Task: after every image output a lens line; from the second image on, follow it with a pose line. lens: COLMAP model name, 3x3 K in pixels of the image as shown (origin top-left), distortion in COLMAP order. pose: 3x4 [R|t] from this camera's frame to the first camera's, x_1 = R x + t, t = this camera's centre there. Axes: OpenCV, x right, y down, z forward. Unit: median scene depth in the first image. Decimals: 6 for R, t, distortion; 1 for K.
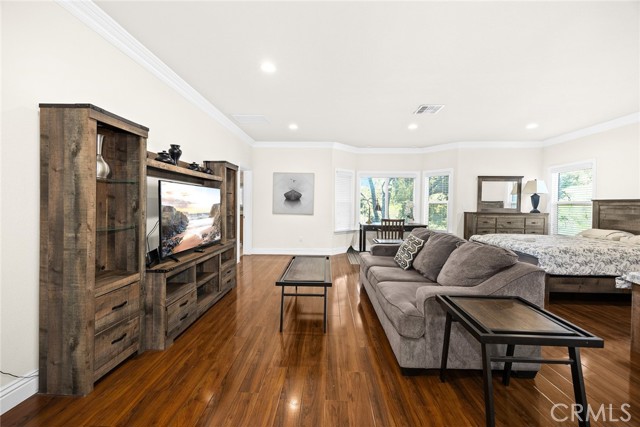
lens RADIAL K [[255.3, 0, 317.3], [0, 255.3, 207.3], [0, 0, 1]] dist [0.002309, 0.000215]
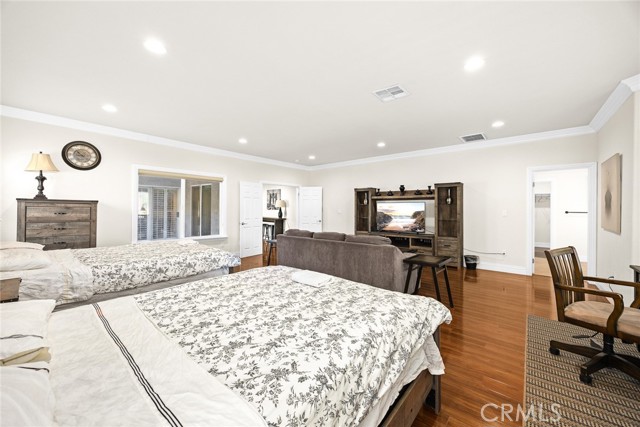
lens RADIAL K [[249.8, 0, 314.4], [0, 249.8, 213.1], [0, 0, 1]] dist [-0.000412, -0.000026]
pose [[-0.624829, 0.000603, -0.780762, 1.045198], [-0.017082, 0.999750, 0.014443, -0.009086], [0.780575, 0.022361, -0.624662, 1.161183]]
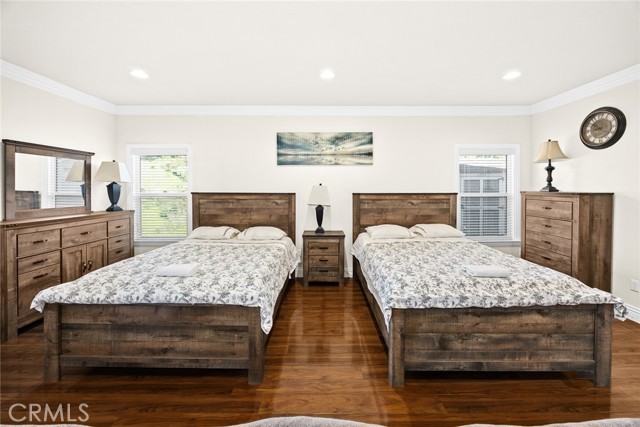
lens RADIAL K [[251.7, 0, 321.1], [0, 251.7, 192.3], [0, 0, 1]] dist [-0.001080, -0.000127]
pose [[-0.045598, -0.024781, 0.998652, 0.236522], [0.008928, 0.999642, 0.025213, -0.050803], [-0.998920, 0.010065, -0.045360, 0.661786]]
